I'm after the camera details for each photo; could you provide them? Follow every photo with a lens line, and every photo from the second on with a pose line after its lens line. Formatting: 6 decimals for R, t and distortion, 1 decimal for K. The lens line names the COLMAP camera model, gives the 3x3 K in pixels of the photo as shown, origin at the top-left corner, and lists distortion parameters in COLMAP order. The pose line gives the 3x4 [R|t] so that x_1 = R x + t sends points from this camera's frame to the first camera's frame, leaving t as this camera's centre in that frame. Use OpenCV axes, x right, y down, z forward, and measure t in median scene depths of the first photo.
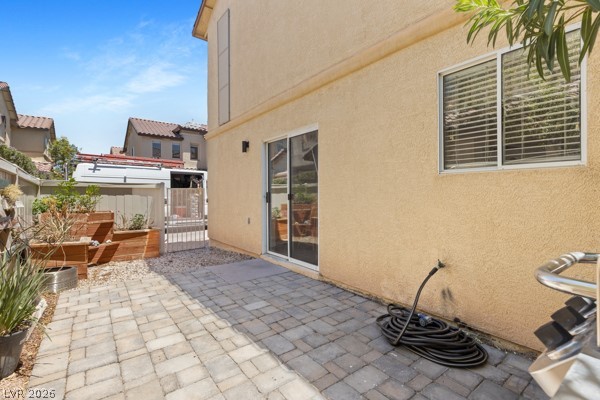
lens RADIAL K [[270.2, 0, 300.2], [0, 270.2, 194.2], [0, 0, 1]] dist [0.010657, -0.002228]
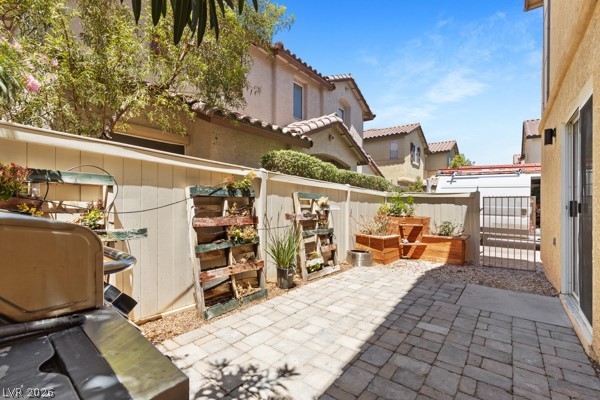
lens RADIAL K [[270.2, 0, 305.6], [0, 270.2, 205.0], [0, 0, 1]] dist [0.010657, -0.002228]
pose [[0.273553, 0.013174, -0.961767, 0.512821], [-0.009959, 0.999891, 0.010864, 0.004098], [0.961805, 0.006606, 0.273654, 0.320912]]
